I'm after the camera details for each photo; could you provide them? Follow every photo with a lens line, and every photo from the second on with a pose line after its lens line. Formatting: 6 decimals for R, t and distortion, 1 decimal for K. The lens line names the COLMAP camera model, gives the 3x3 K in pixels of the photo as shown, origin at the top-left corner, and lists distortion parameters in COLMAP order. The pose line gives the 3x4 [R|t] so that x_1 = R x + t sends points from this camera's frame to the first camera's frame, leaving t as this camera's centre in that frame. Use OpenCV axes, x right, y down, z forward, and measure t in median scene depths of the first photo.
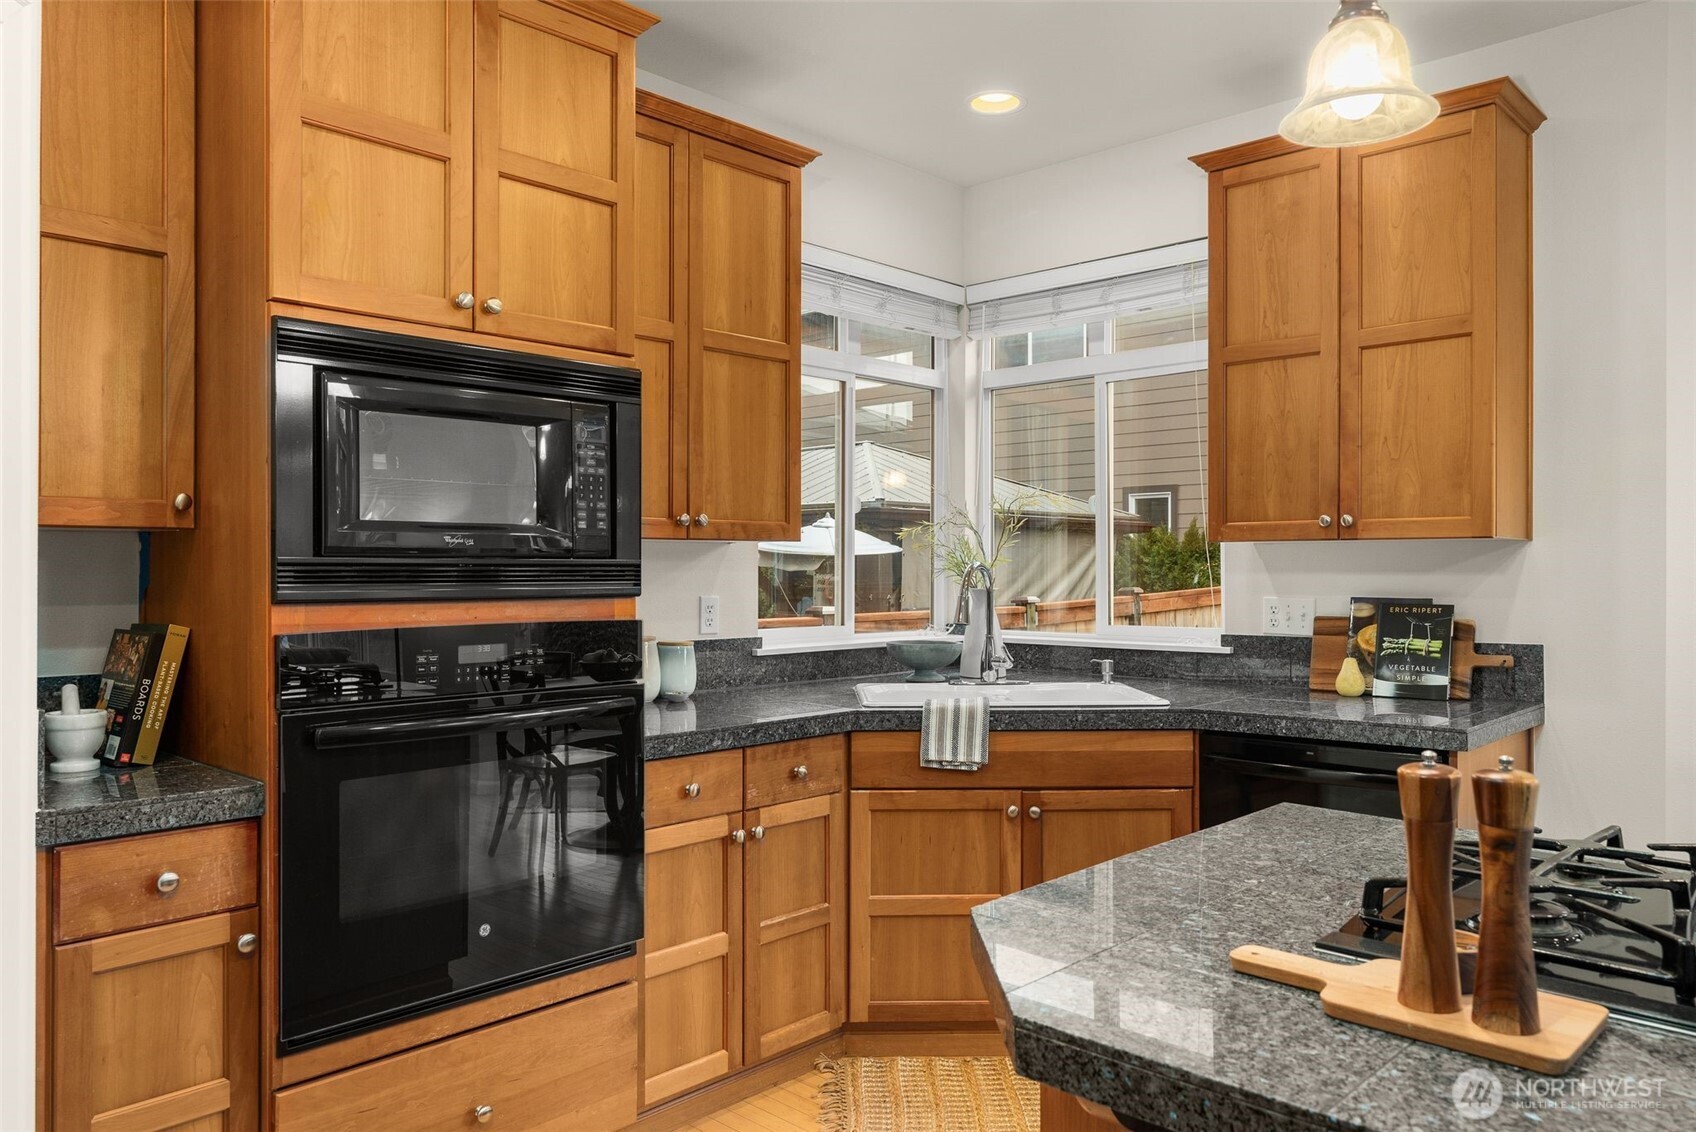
lens RADIAL K [[1176.4, 0, 848.8], [0, 1176.4, 565.9], [0, 0, 1]] dist [0.003256, 0.000343]
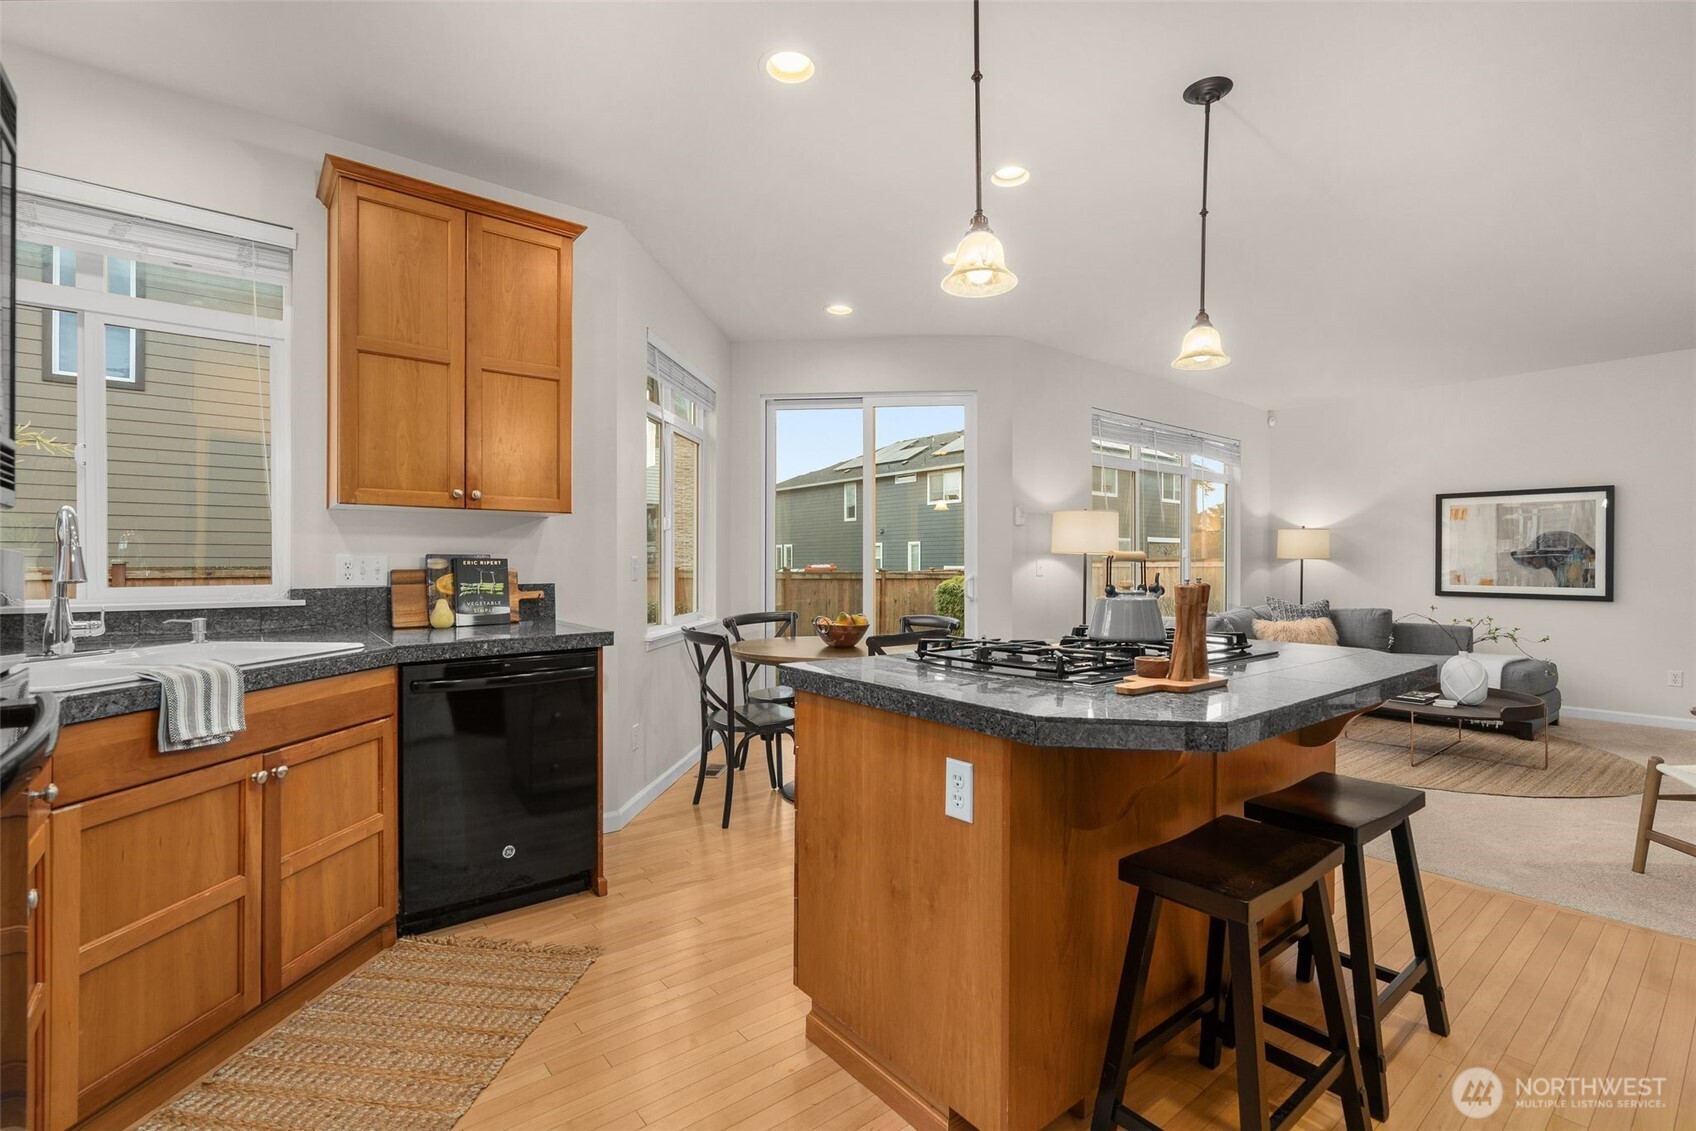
lens RADIAL K [[756.8, 0, 848.6], [0, 756.8, 564.2], [0, 0, 1]] dist [0.000210, -0.000011]
pose [[0.132450, 0.002115, 0.991187, -0.365778], [-0.002487, 0.999995, -0.001802, 0.040006], [-0.991187, -0.002226, 0.132455, 0.443461]]
